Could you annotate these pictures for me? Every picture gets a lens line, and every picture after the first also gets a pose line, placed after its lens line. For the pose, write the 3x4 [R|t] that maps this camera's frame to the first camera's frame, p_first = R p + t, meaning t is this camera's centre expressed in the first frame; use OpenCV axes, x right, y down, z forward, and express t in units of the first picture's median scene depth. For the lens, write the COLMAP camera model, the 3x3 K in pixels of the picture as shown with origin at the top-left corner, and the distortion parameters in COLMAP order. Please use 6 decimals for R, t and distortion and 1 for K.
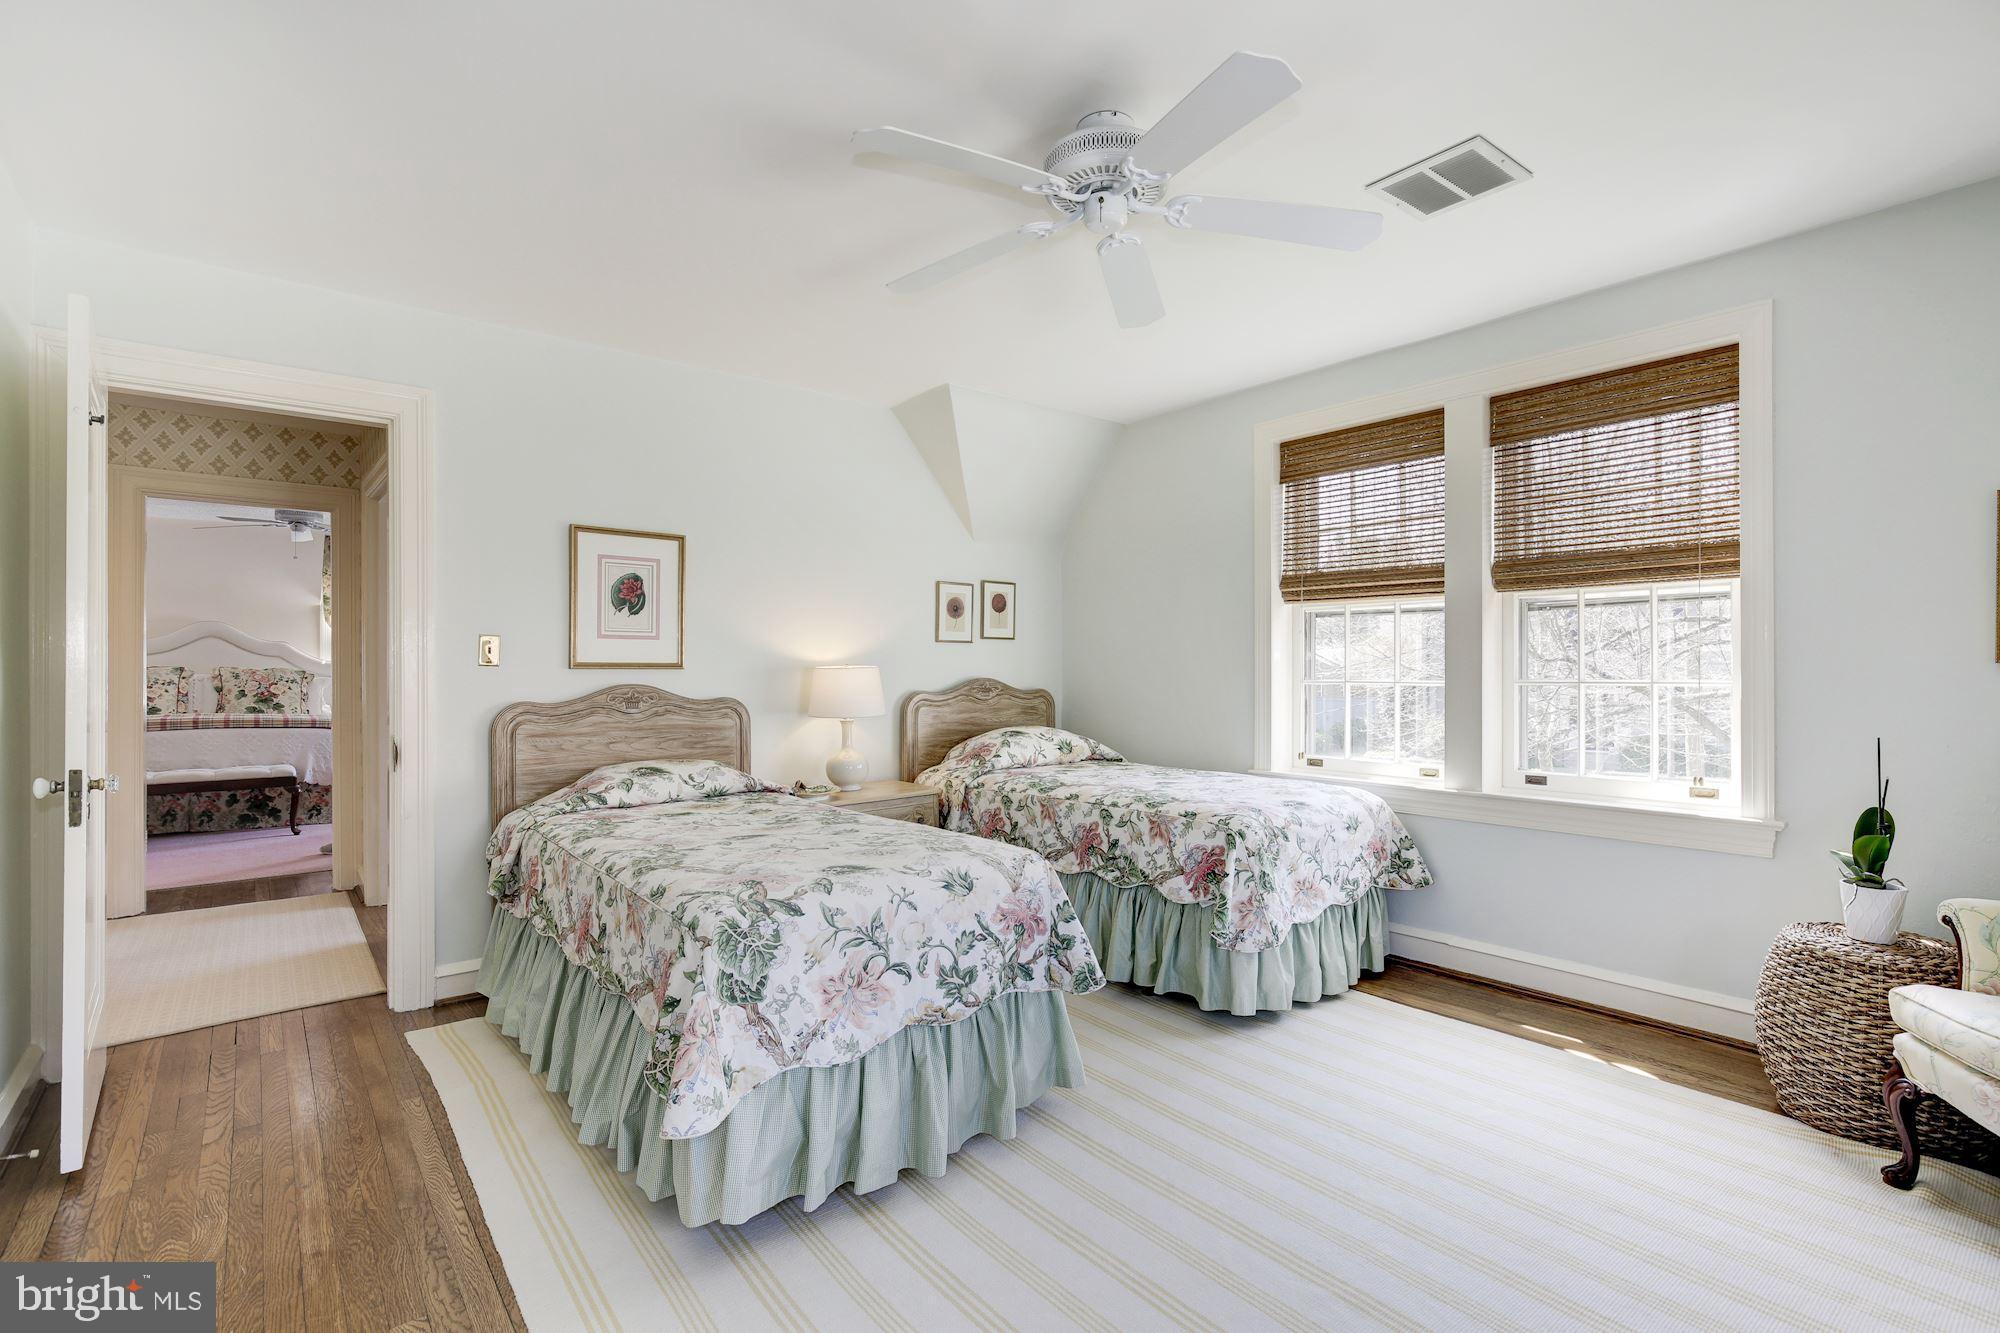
lens RADIAL K [[918.9, 0, 1008.7], [0, 918.9, 672.8], [0, 0, 1]] dist [-0.019221, 0.007352]
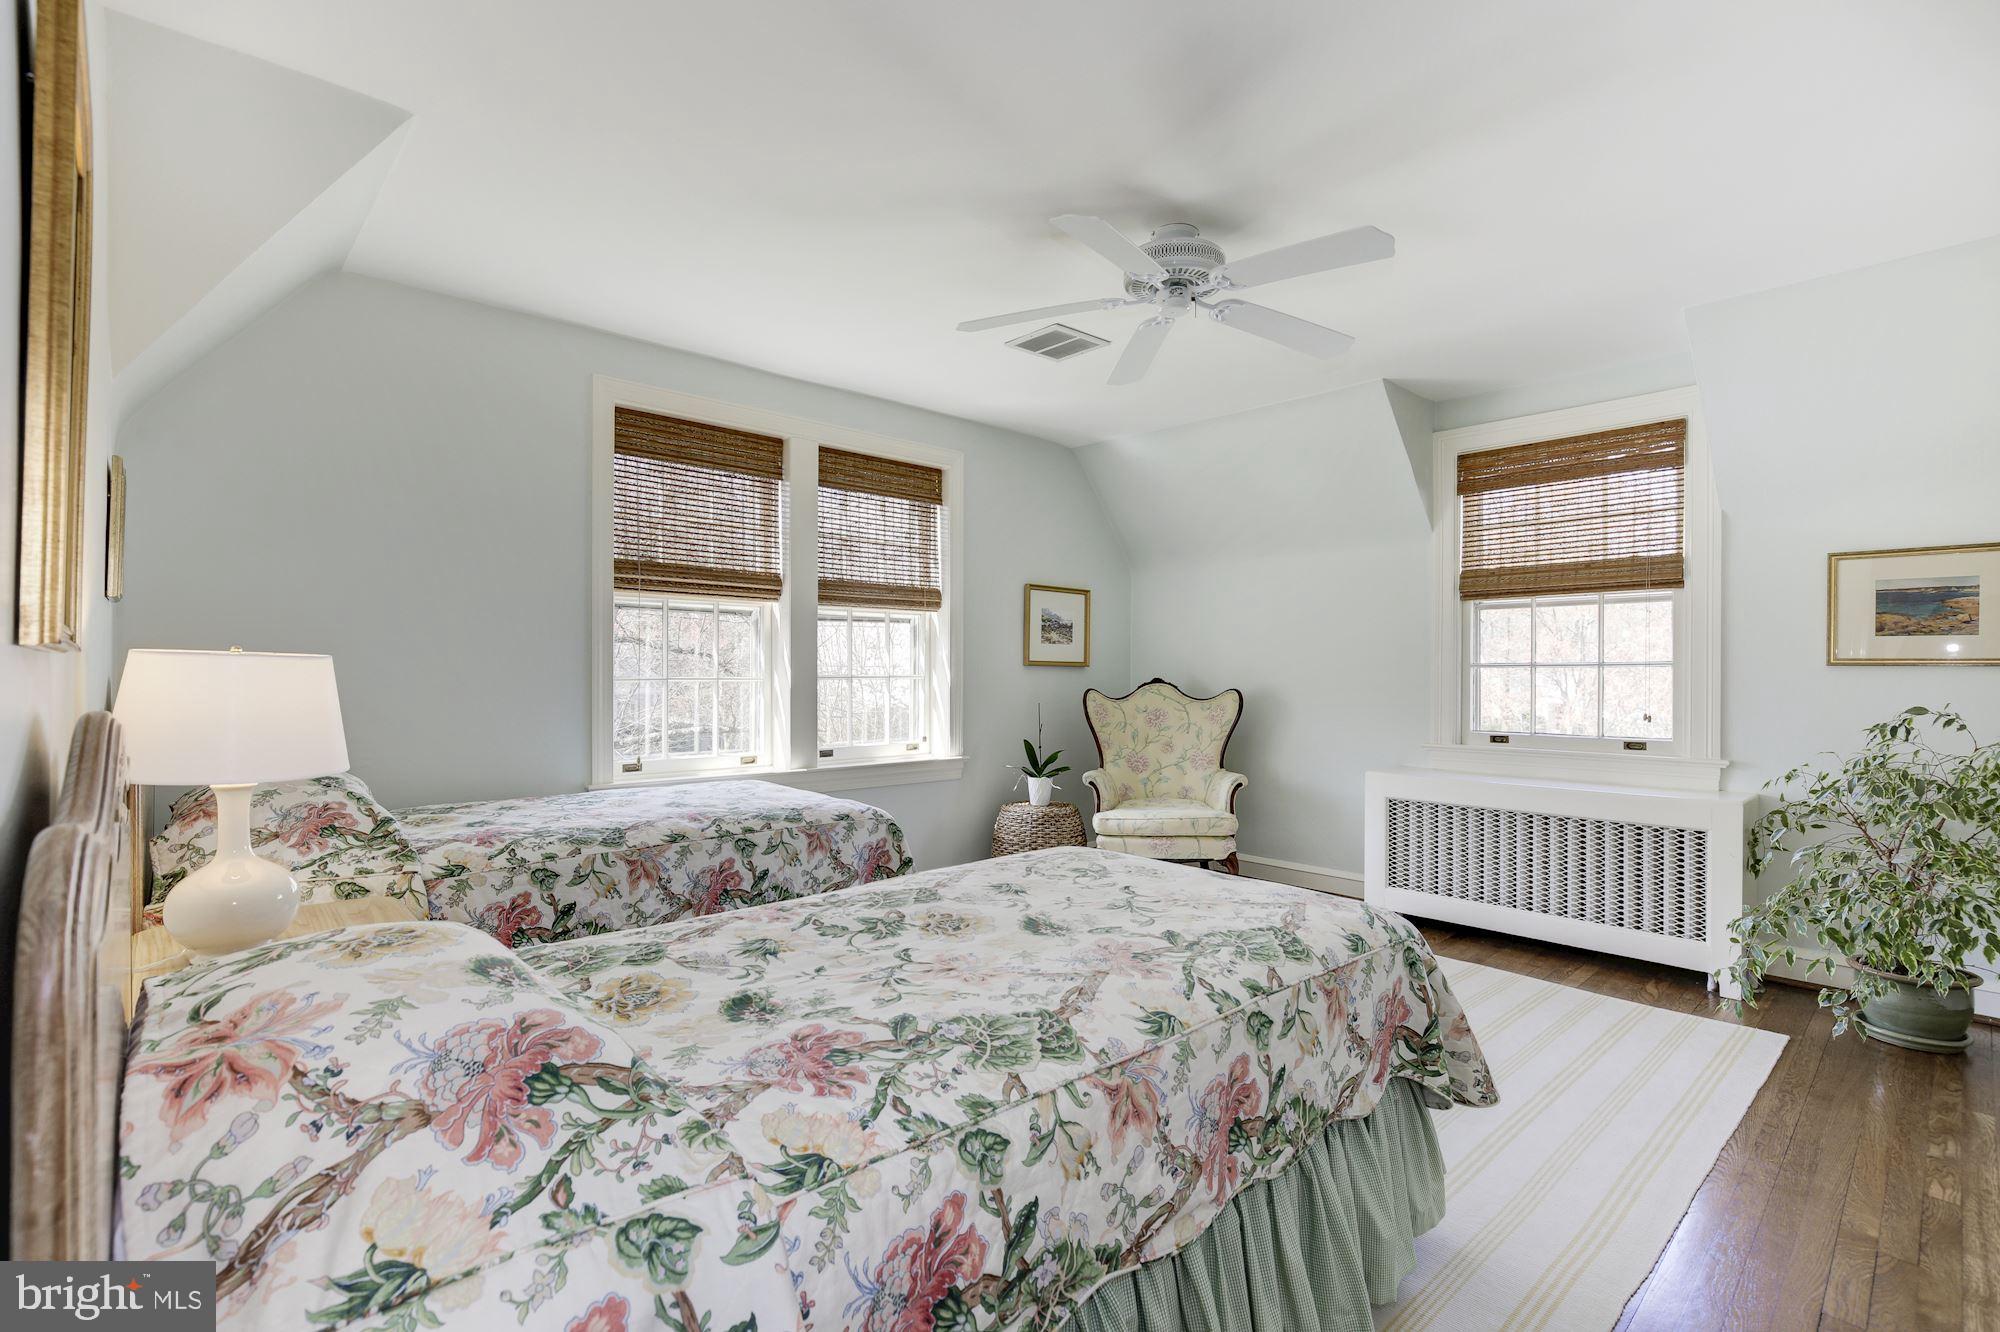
lens RADIAL K [[918.9, 0, 1008.7], [0, 918.9, 672.3], [0, 0, 1]] dist [-0.019221, 0.007352]
pose [[-0.065022, 0.001198, 0.997883, -0.704550], [0.000418, 0.999999, -0.001173, 0.003896], [-0.997884, 0.000341, -0.065023, 0.811102]]
